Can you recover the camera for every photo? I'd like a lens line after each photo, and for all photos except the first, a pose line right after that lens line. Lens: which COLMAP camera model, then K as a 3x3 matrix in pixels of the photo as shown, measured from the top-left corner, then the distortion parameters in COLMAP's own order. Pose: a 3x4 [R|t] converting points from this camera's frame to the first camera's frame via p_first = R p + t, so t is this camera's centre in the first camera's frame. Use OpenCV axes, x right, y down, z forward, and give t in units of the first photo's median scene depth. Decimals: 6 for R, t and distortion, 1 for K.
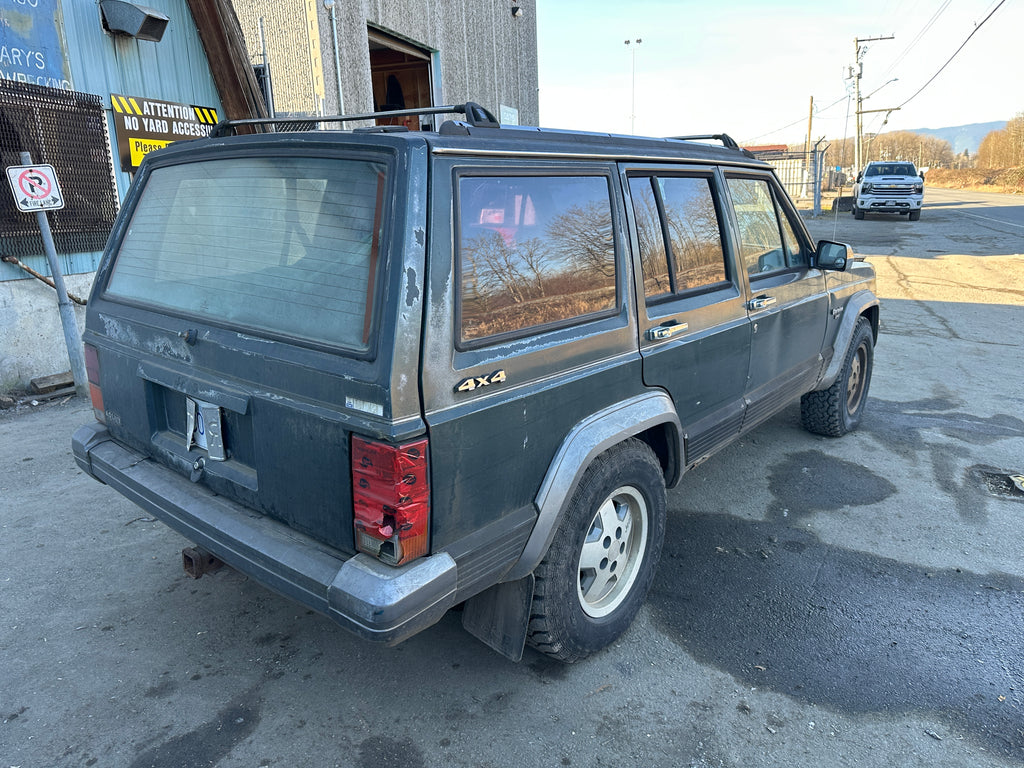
lens RADIAL K [[694.5, 0, 512.0], [0, 694.5, 384.0], [0, 0, 1]] dist [0.021136, -0.019579]
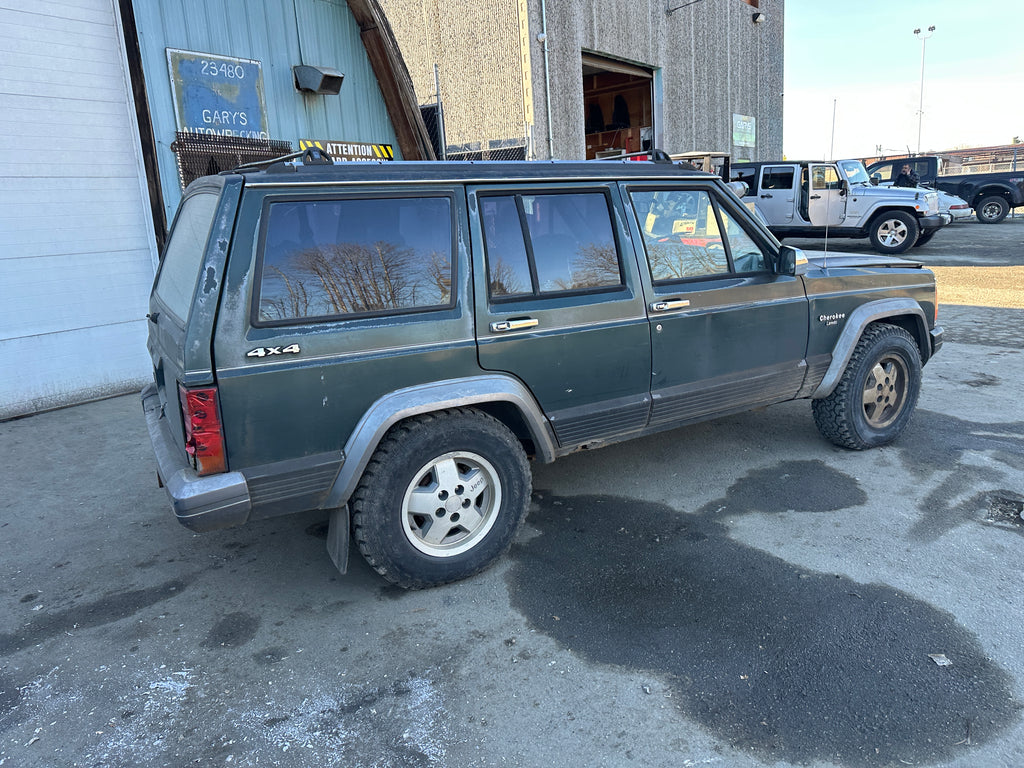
lens RADIAL K [[689.8, 0, 534.8], [0, 689.8, 383.1], [0, 0, 1]] dist [0.081069, -0.120855]
pose [[0.944052, 0.047946, -0.326292, 0.366292], [-0.054651, 0.998440, -0.011408, 0.019405], [0.325236, 0.028602, 0.945200, -0.054256]]
